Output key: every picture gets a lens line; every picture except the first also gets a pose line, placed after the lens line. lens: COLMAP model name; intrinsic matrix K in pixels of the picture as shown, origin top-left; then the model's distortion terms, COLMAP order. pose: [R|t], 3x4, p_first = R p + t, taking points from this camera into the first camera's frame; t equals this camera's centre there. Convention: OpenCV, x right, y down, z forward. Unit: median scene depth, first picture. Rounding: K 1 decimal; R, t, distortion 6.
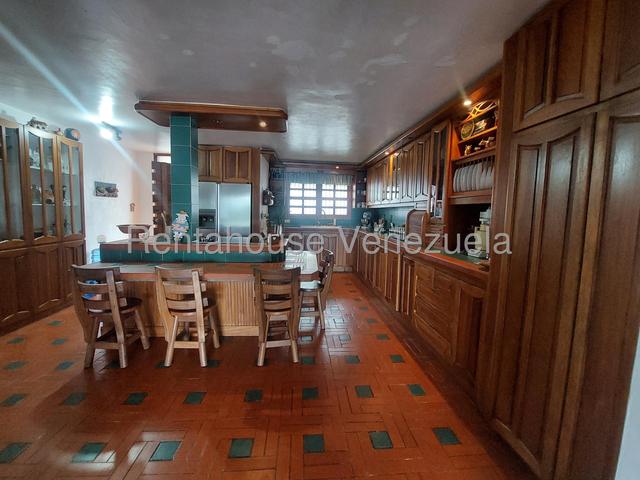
lens RADIAL K [[257.0, 0, 314.6], [0, 257.0, 235.0], [0, 0, 1]] dist [-0.019022, 0.000547]
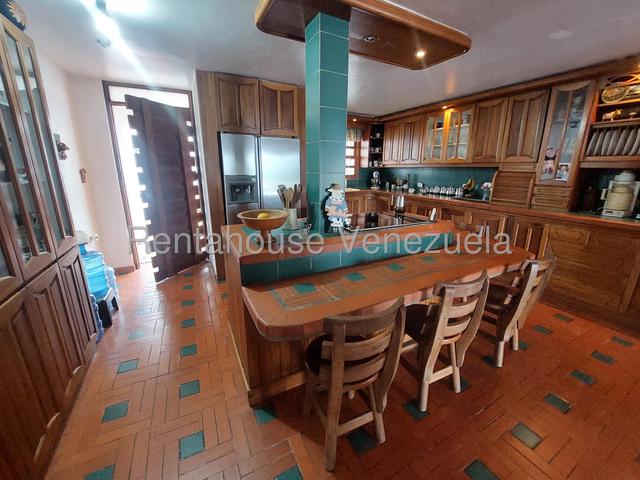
lens RADIAL K [[257.0, 0, 324.1], [0, 257.0, 235.5], [0, 0, 1]] dist [-0.019022, 0.000547]
pose [[0.918382, -0.120665, 0.376848, -0.441010], [0.055139, 0.982103, 0.180091, -0.046633], [-0.391835, -0.144613, 0.908599, 0.224036]]
